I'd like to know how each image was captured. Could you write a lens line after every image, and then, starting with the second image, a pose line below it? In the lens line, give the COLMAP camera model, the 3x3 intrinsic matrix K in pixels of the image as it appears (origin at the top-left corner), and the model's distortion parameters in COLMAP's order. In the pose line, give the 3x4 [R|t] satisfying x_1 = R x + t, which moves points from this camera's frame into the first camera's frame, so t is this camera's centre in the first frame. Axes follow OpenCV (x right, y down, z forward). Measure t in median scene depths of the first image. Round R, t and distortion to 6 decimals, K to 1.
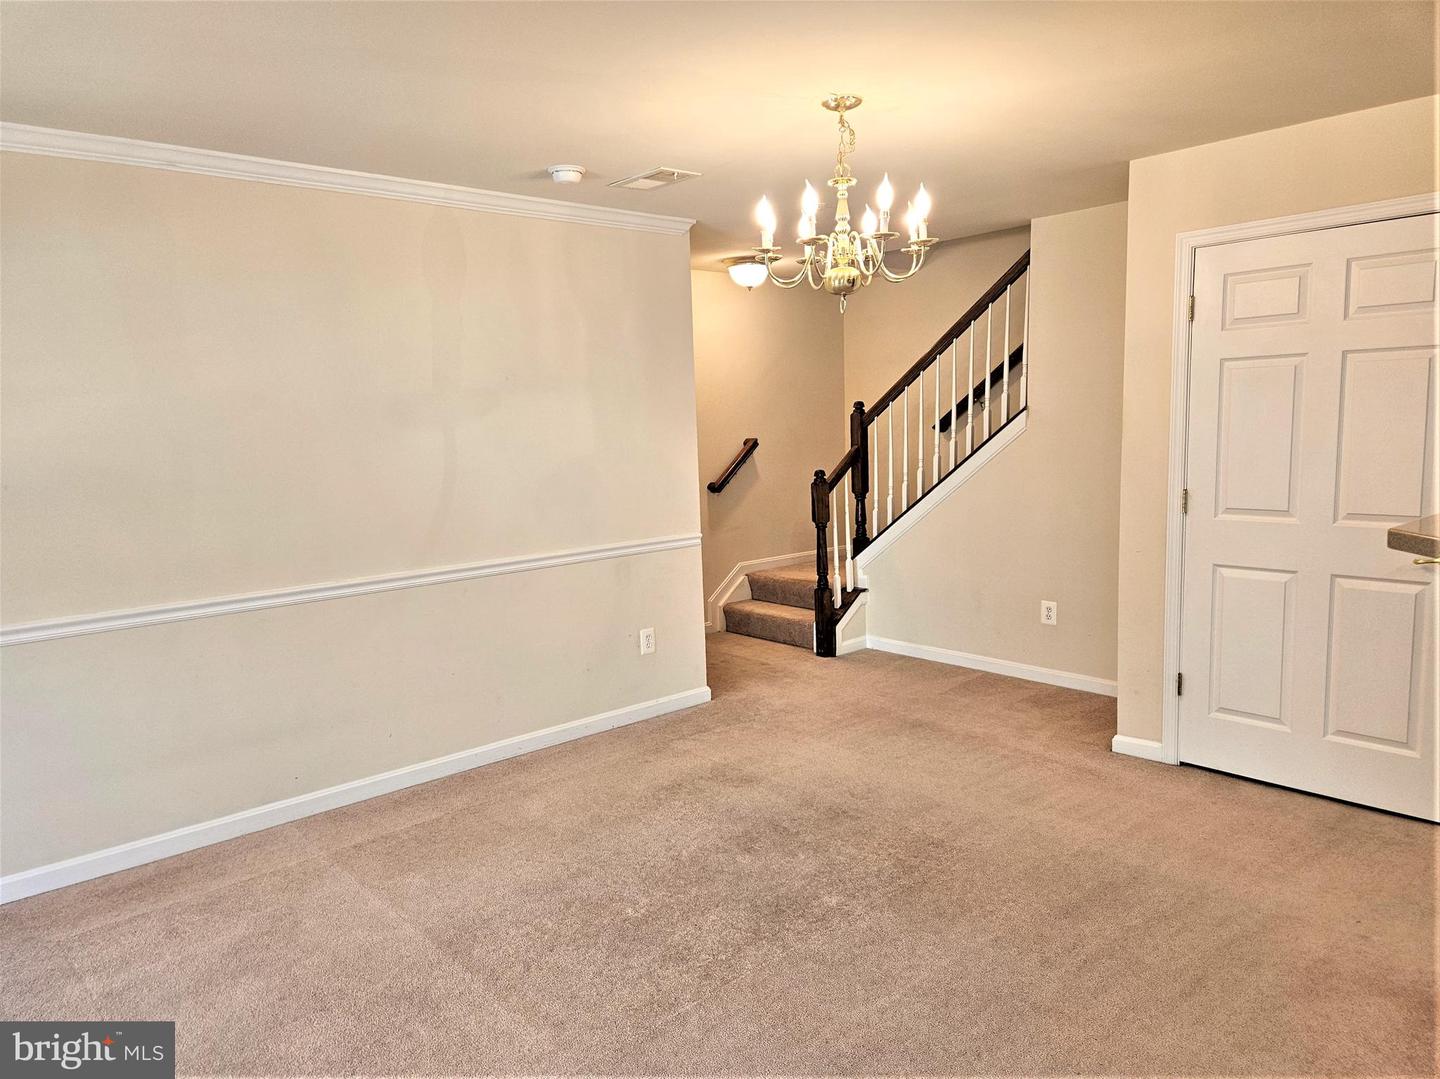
lens RADIAL K [[1053.3, 0, 719.4], [0, 1053.3, 563.4], [0, 0, 1]] dist [0.069409, -0.078504]
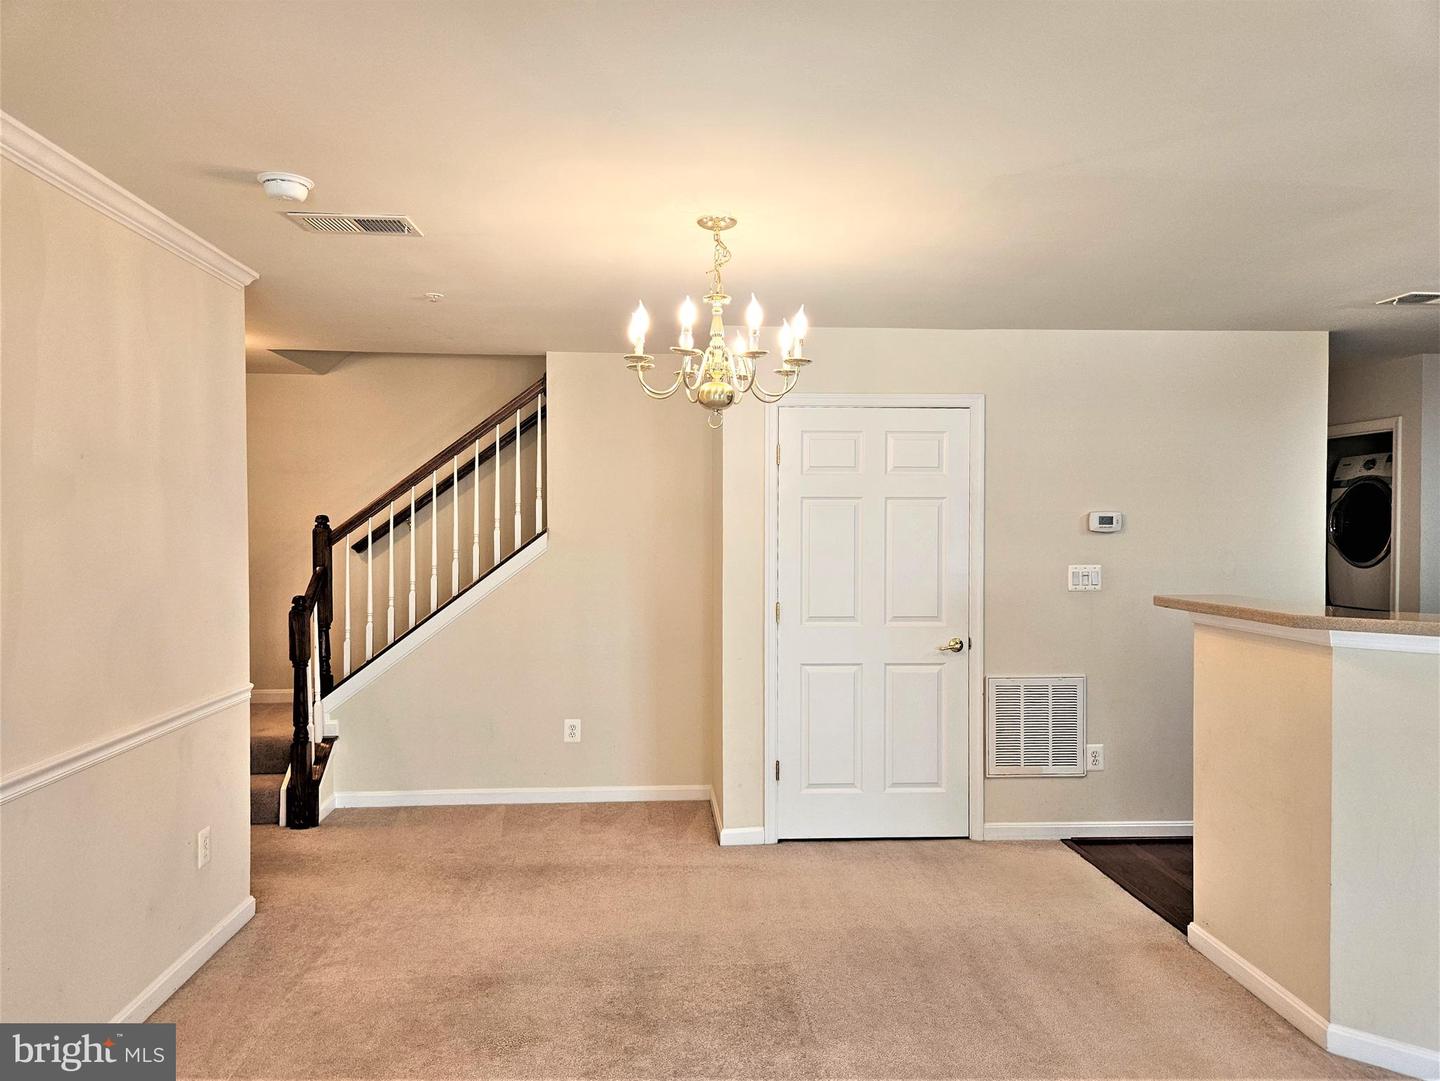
lens RADIAL K [[1020.6, 0, 716.0], [0, 1020.6, 550.9], [0, 0, 1]] dist [0.082339, -0.071820]
pose [[0.583991, 0.014716, 0.811627, -0.503866], [0.093552, 0.991954, -0.085299, -0.034334], [-0.806352, 0.125743, 0.577915, 0.366786]]
